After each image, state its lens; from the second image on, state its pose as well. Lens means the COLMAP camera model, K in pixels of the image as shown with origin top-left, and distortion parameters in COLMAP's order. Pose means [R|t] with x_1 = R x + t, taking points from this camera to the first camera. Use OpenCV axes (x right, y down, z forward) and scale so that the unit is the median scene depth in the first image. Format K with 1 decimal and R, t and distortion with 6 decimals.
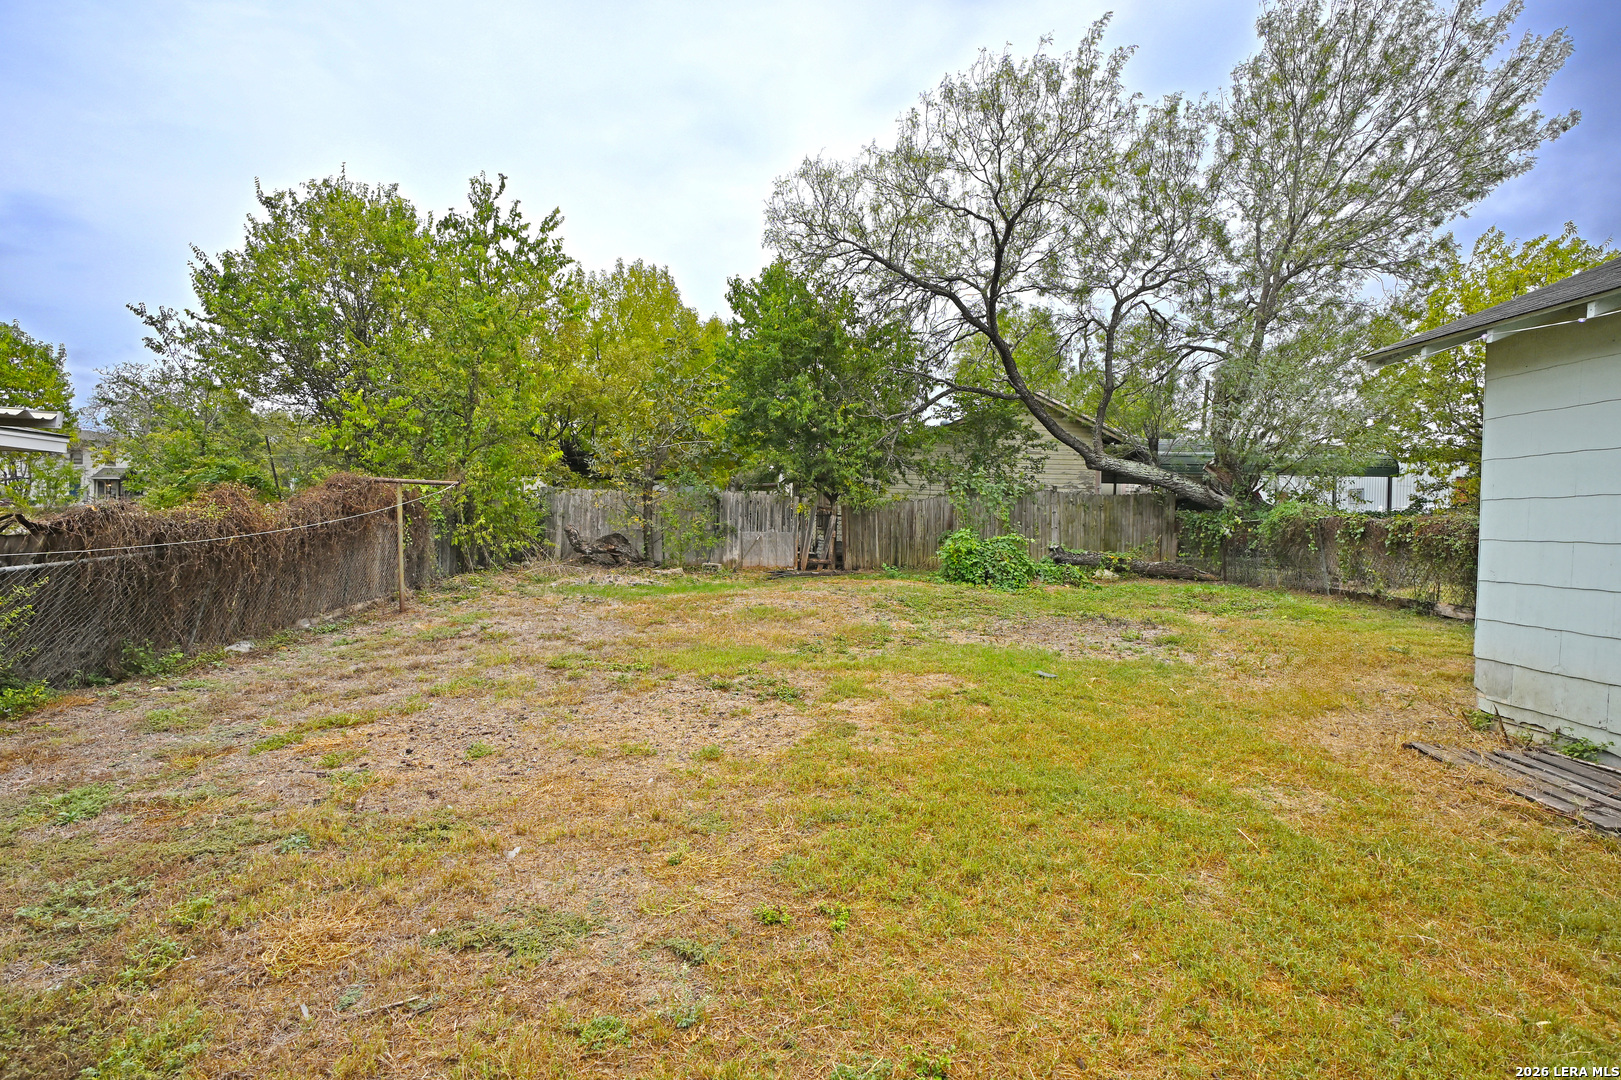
lens RADIAL K [[789.5, 0, 807.3], [0, 789.5, 531.4], [0, 0, 1]] dist [-0.001334, 0.002246]
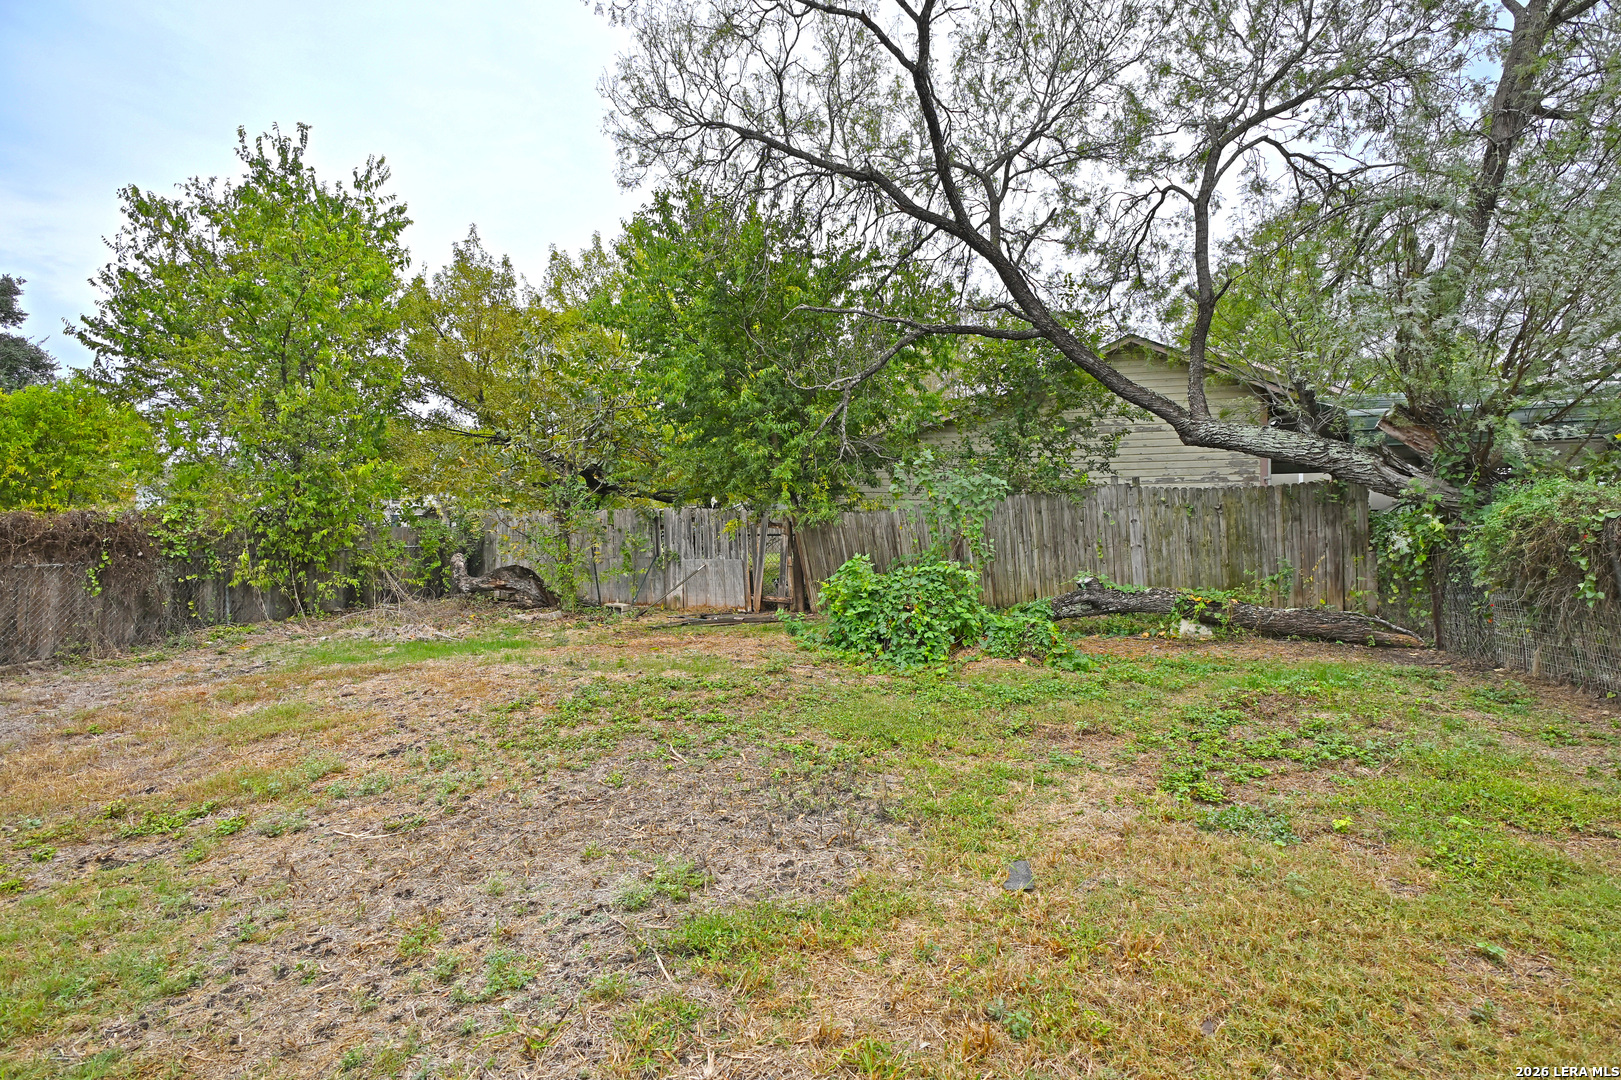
lens RADIAL K [[789.5, 0, 818.7], [0, 789.5, 537.1], [0, 0, 1]] dist [-0.001334, 0.002246]
pose [[0.932518, -0.022786, -0.360404, 0.312885], [0.017404, 0.999683, -0.018171, -0.005084], [0.360704, 0.010672, 0.932619, 0.358752]]
